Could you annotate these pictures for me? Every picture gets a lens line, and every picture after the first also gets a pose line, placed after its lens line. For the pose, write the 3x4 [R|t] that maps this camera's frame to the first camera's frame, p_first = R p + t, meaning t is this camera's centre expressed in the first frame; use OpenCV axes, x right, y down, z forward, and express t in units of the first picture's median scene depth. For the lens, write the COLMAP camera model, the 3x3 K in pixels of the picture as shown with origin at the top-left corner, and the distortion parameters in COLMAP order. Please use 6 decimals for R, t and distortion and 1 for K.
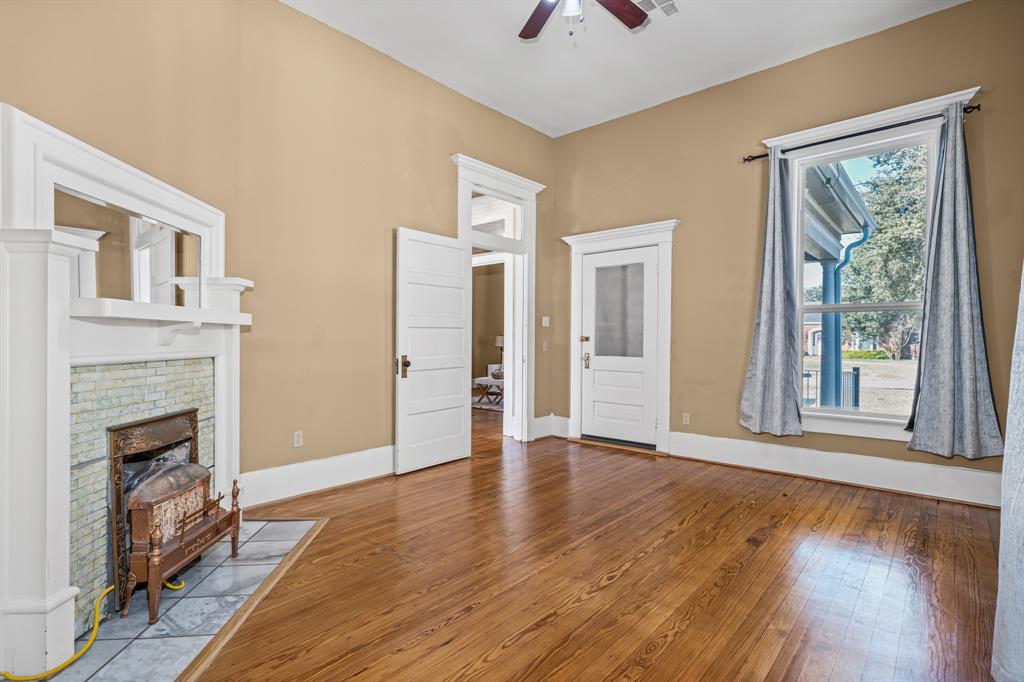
lens RADIAL K [[489.8, 0, 511.5], [0, 489.8, 342.7], [0, 0, 1]] dist [0.000093, 0.000012]
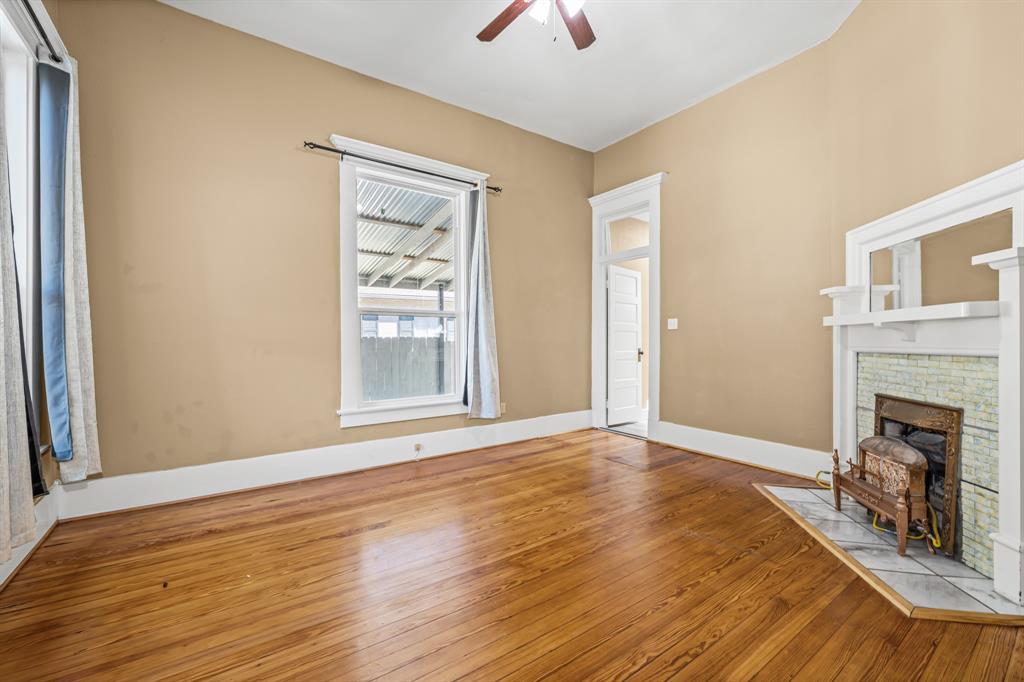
lens RADIAL K [[416.0, 0, 505.5], [0, 416.0, 341.3], [0, 0, 1]] dist [0.001741, -0.000015]
pose [[-0.971441, 0.000503, 0.237281, 0.016346], [0.002129, 0.999976, 0.006597, -0.004102], [-0.237272, 0.006914, -0.971419, 2.251251]]
